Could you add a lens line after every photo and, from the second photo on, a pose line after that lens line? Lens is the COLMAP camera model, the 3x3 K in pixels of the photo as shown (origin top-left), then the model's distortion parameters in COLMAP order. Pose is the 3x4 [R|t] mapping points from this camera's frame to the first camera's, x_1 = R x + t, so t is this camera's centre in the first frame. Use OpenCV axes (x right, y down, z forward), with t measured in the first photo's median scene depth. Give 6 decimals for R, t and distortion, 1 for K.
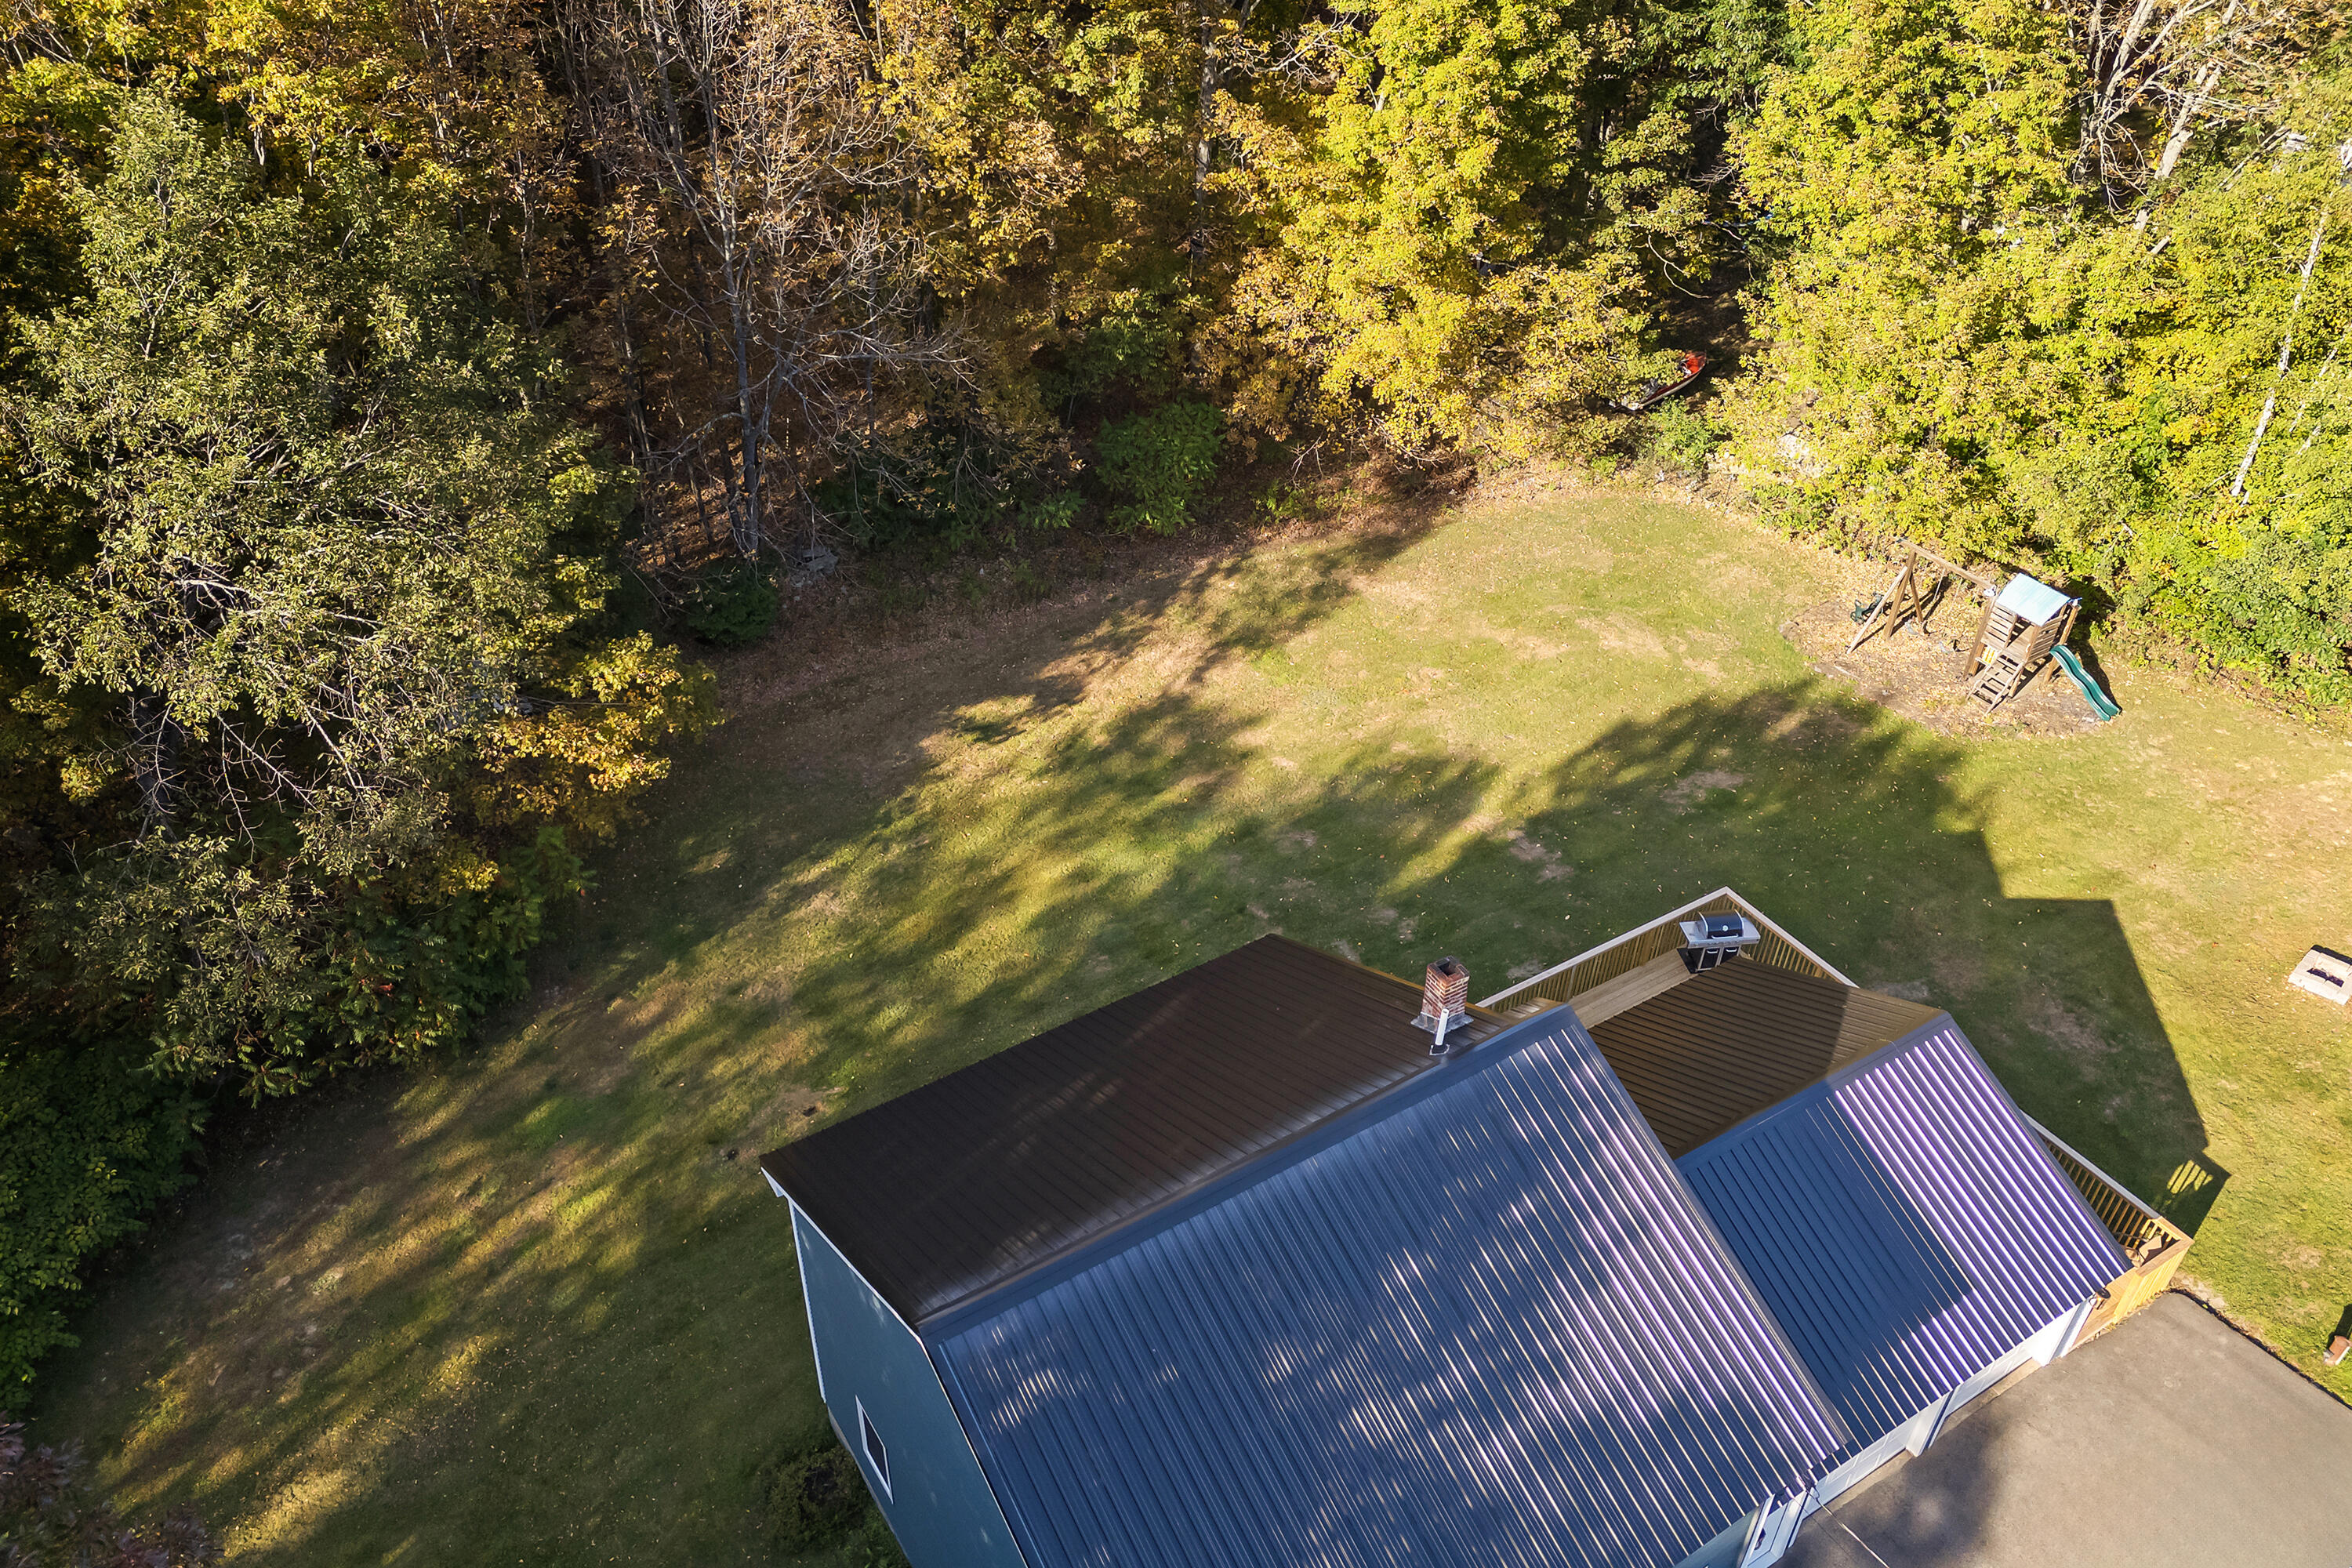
lens RADIAL K [[1702.4, 0, 1176.0], [0, 1702.4, 784.0], [0, 0, 1]] dist [0.119423, -0.132903]
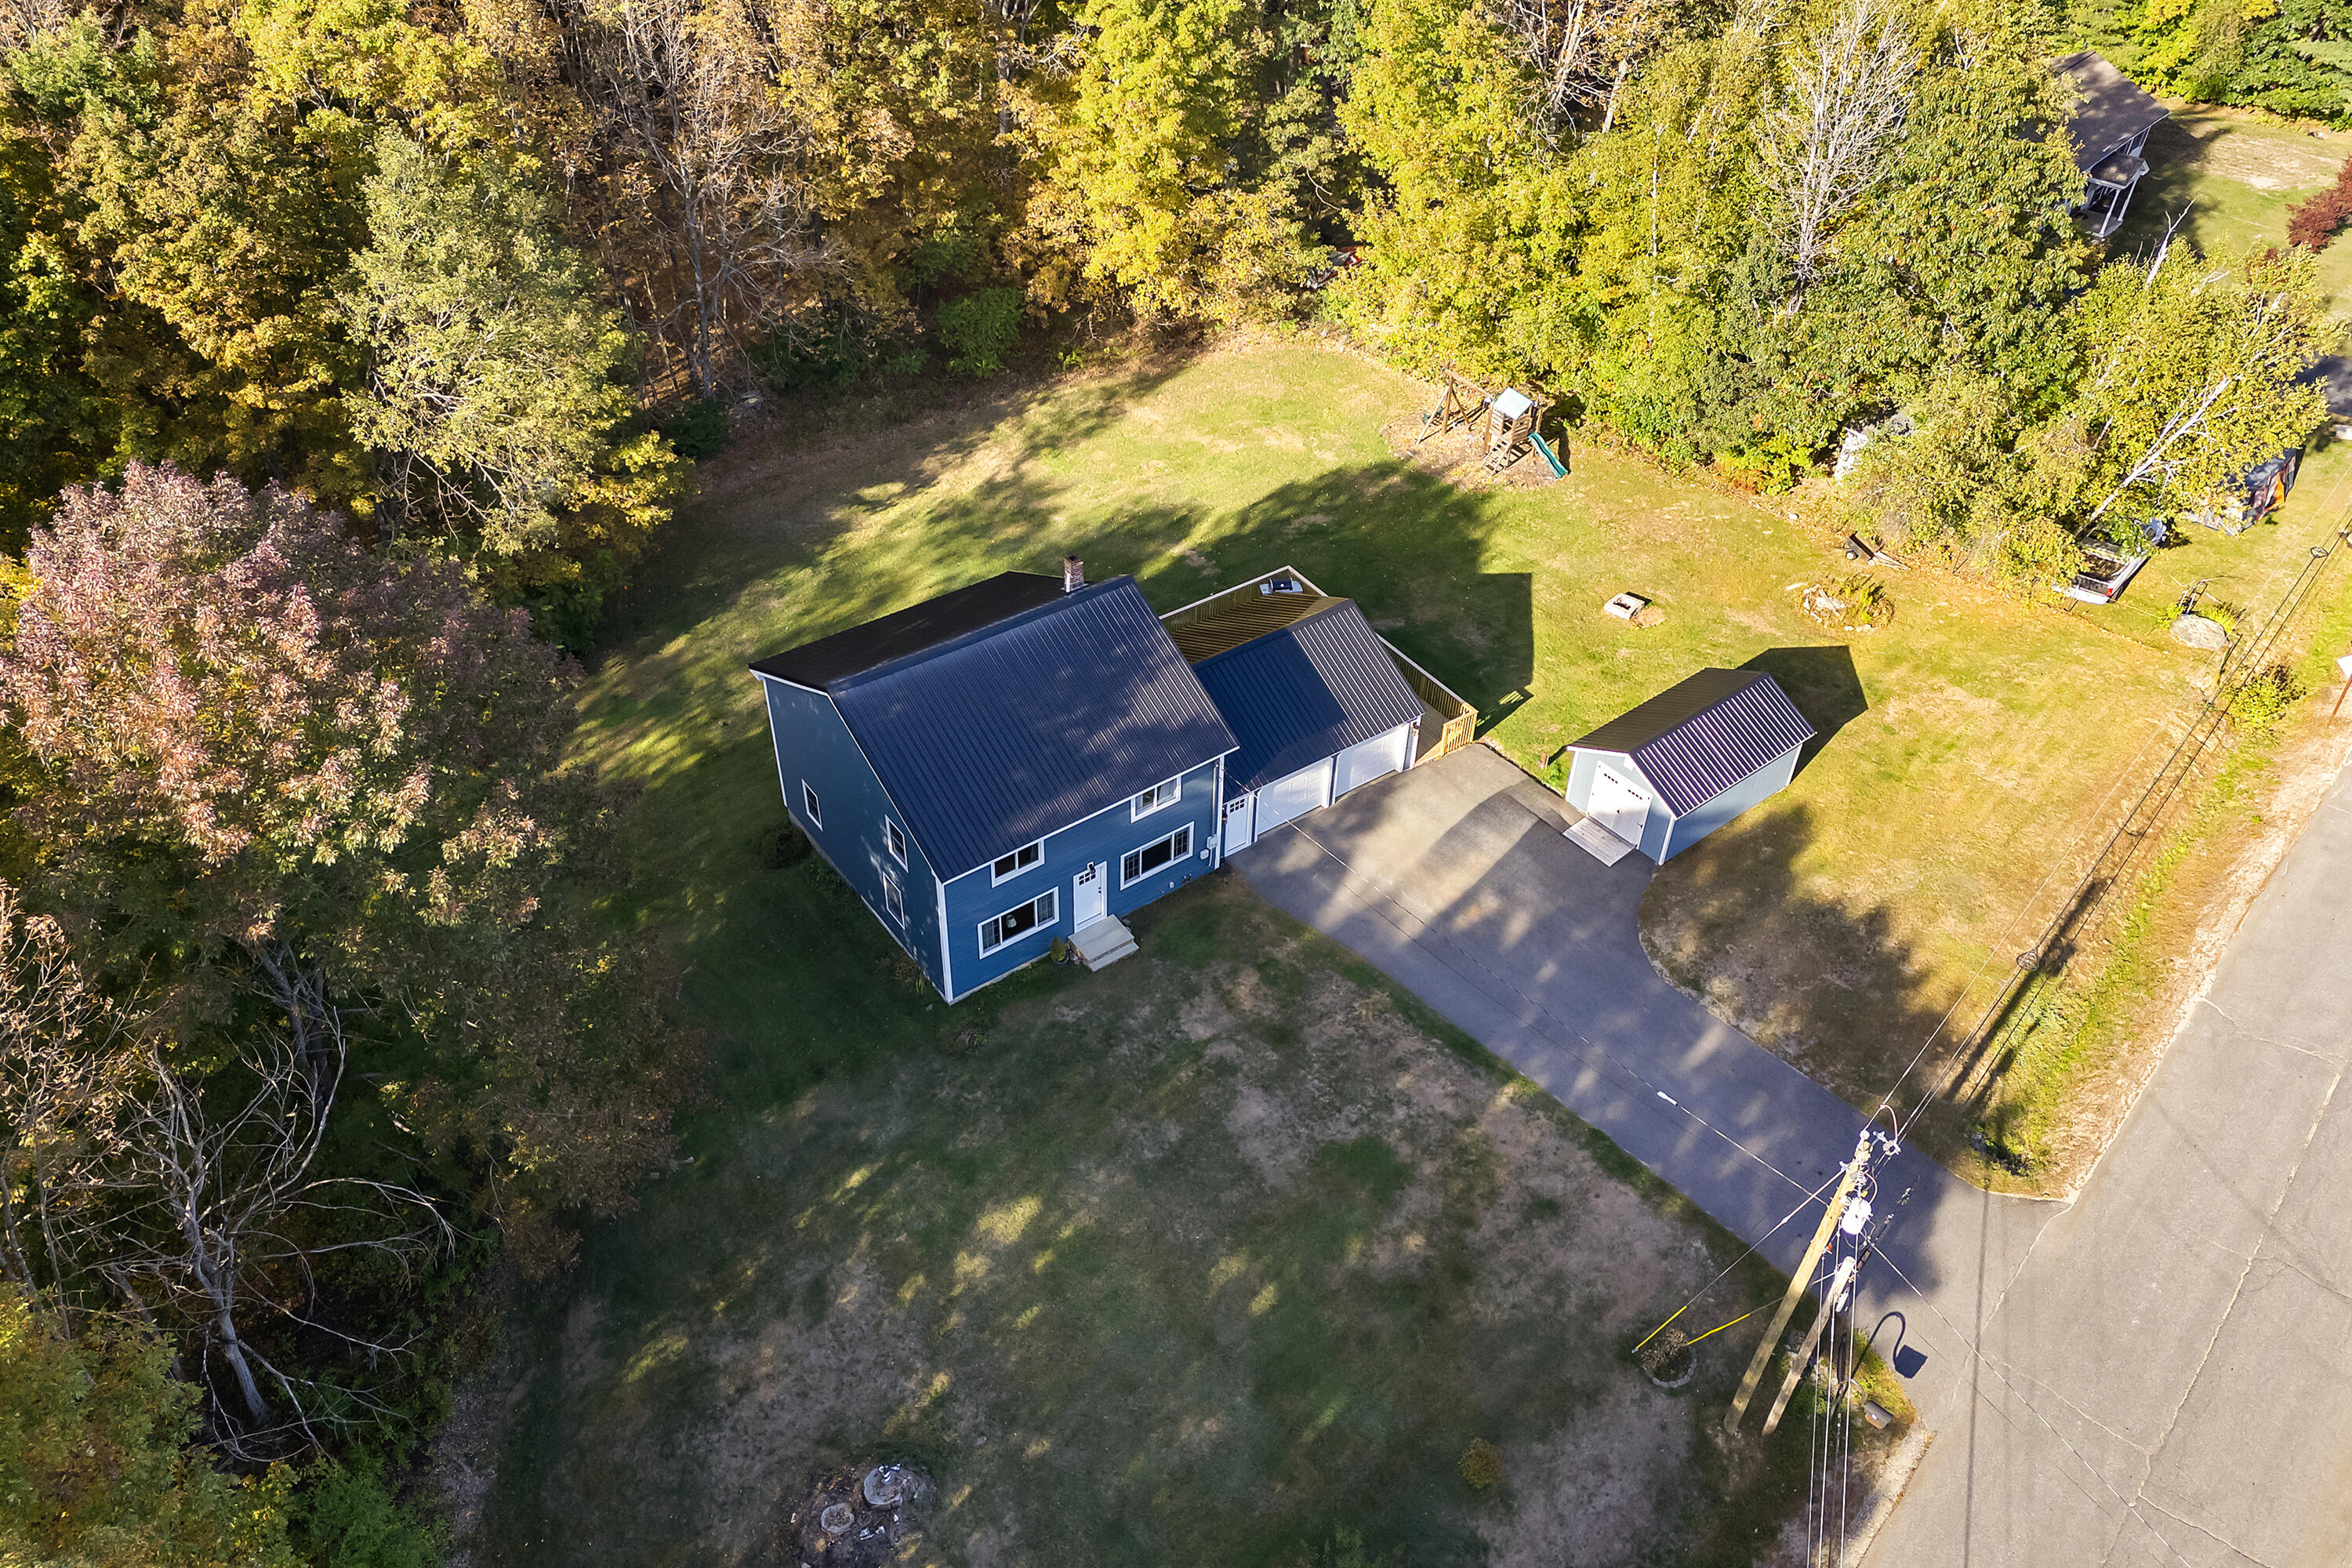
lens RADIAL K [[1714.9, 0, 1167.1], [0, 1714.9, 785.6], [0, 0, 1]] dist [0.127087, -0.186050]
pose [[0.999008, -0.030273, 0.032656, 0.101281], [0.028234, 0.997727, 0.061191, 0.133351], [-0.034435, -0.060209, 0.997592, -0.585151]]
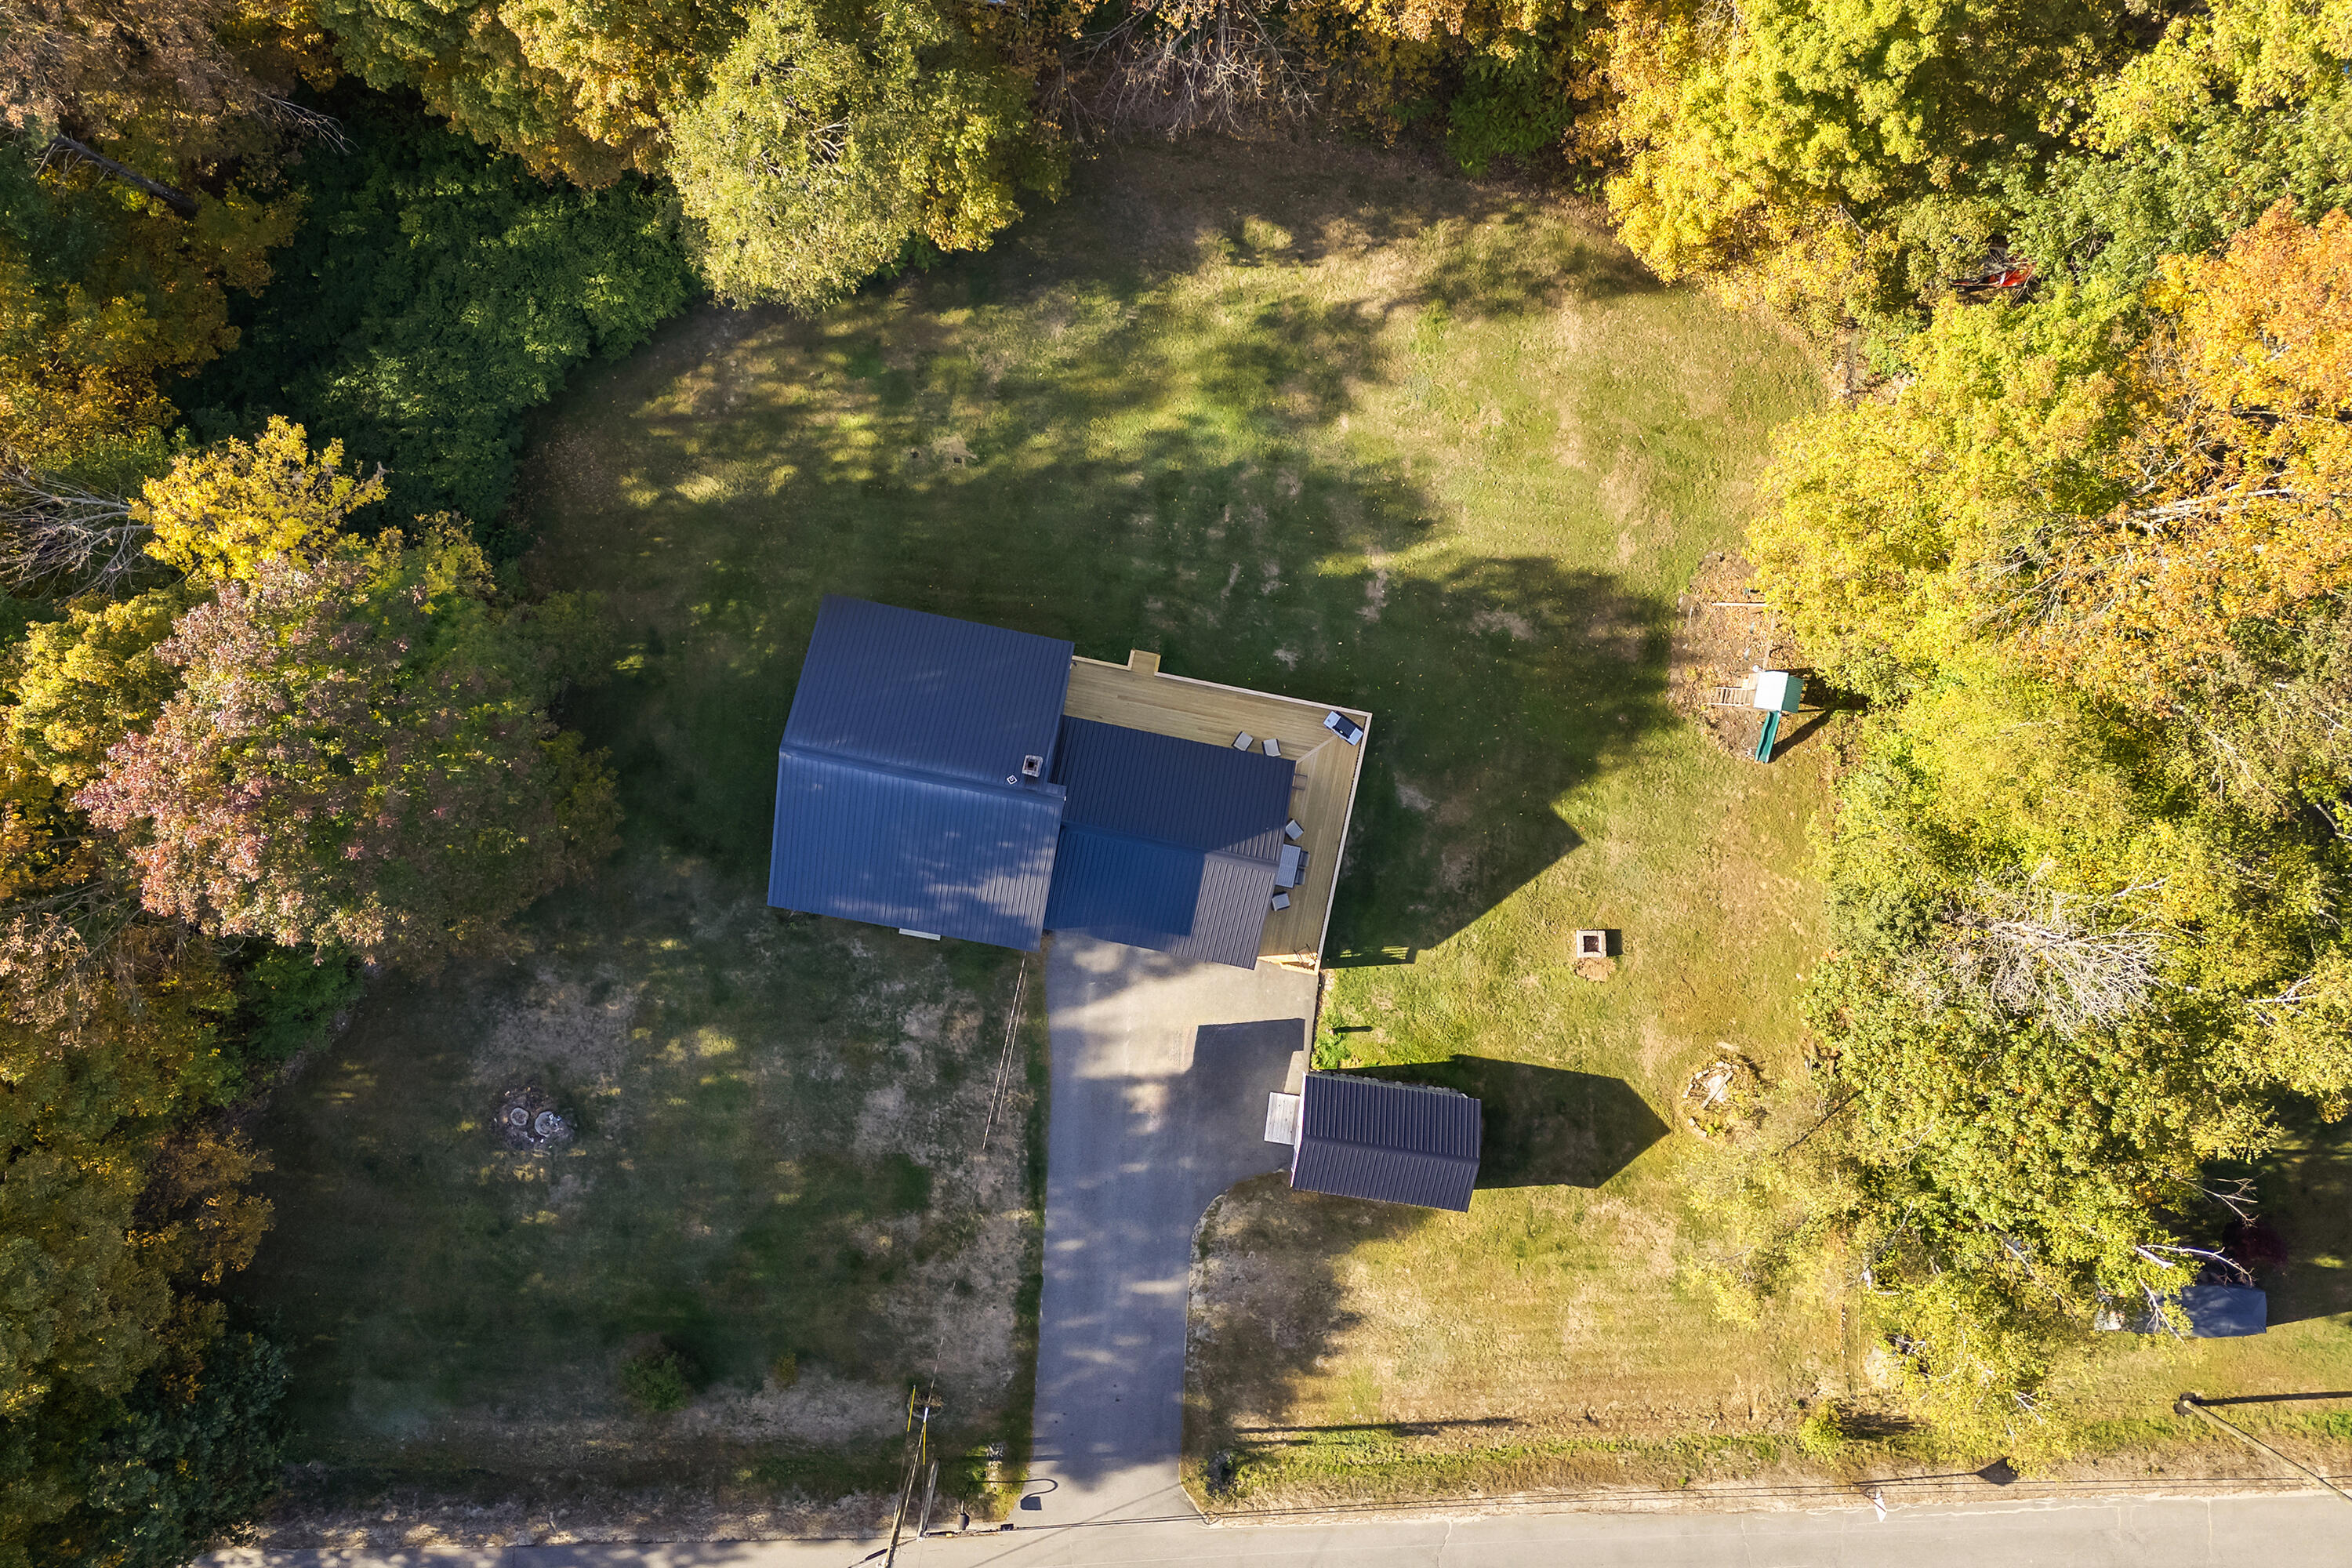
lens RADIAL K [[1714.9, 0, 1167.1], [0, 1714.9, 785.6], [0, 0, 1]] dist [0.127087, -0.186050]
pose [[0.726231, 0.687450, 0.000525, 0.164532], [-0.425160, 0.448544, 0.786160, -0.969726], [0.540210, -0.571158, 0.618022, -0.229480]]
